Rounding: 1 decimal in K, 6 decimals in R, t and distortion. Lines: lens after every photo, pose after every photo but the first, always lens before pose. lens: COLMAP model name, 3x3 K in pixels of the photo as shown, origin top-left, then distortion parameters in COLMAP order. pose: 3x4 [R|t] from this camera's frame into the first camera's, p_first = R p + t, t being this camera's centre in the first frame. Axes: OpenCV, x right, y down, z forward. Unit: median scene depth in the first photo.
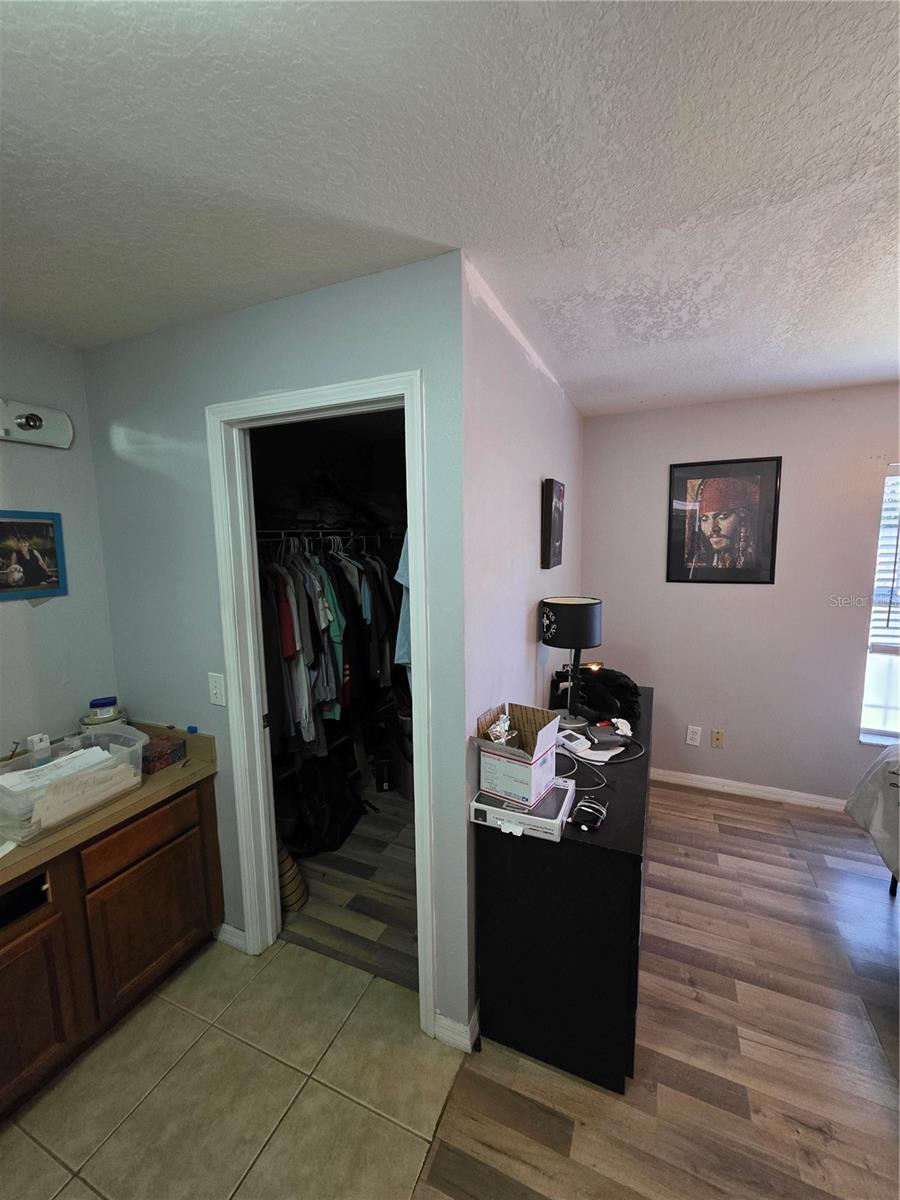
lens RADIAL K [[477.9, 0, 449.9], [0, 477.9, 595.1], [0, 0, 1]] dist [0.004631, -0.001096]
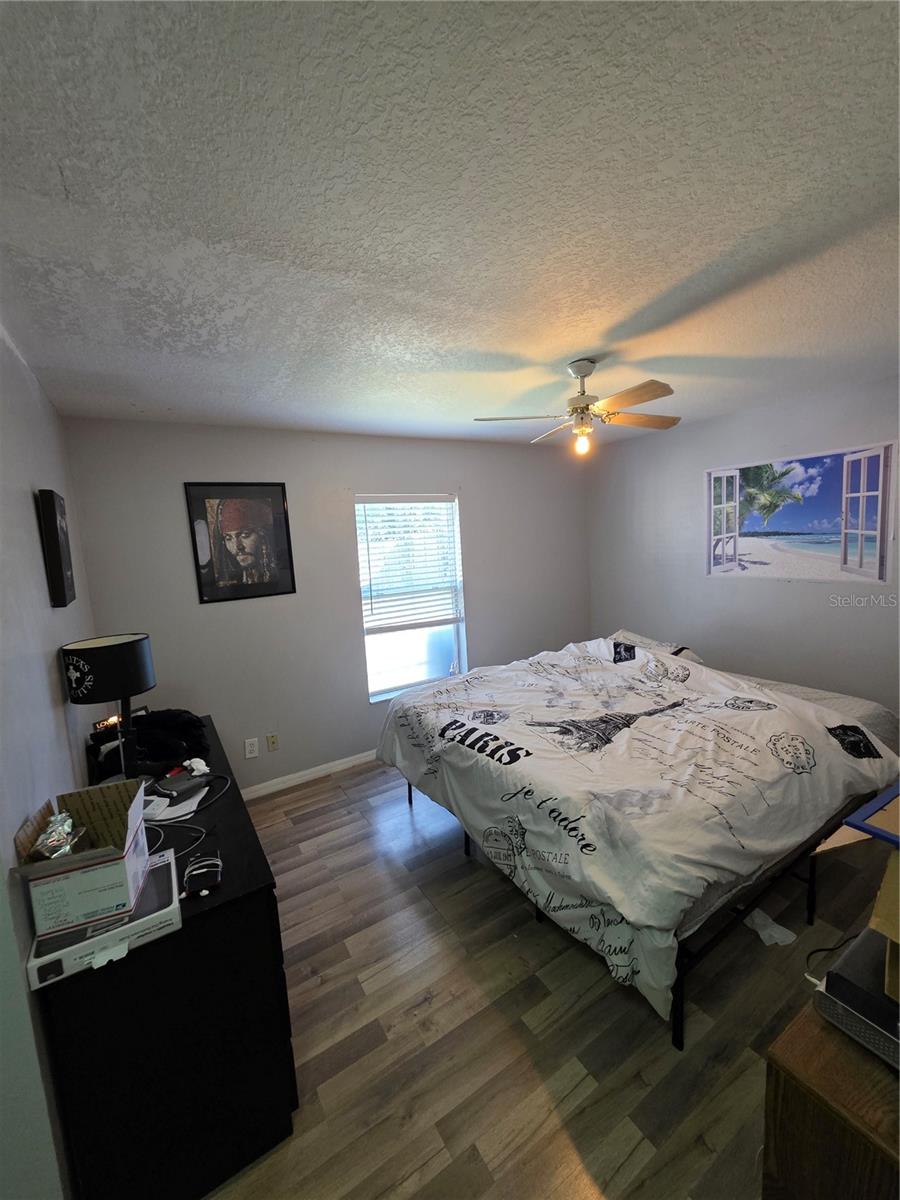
lens RADIAL K [[477.9, 0, 446.4], [0, 477.9, 596.8], [0, 0, 1]] dist [0.004631, -0.001096]
pose [[0.560363, -0.122808, 0.819092, -0.104231], [0.152619, 0.987322, 0.043620, -0.013810], [-0.814065, 0.100566, 0.572001, 0.076849]]
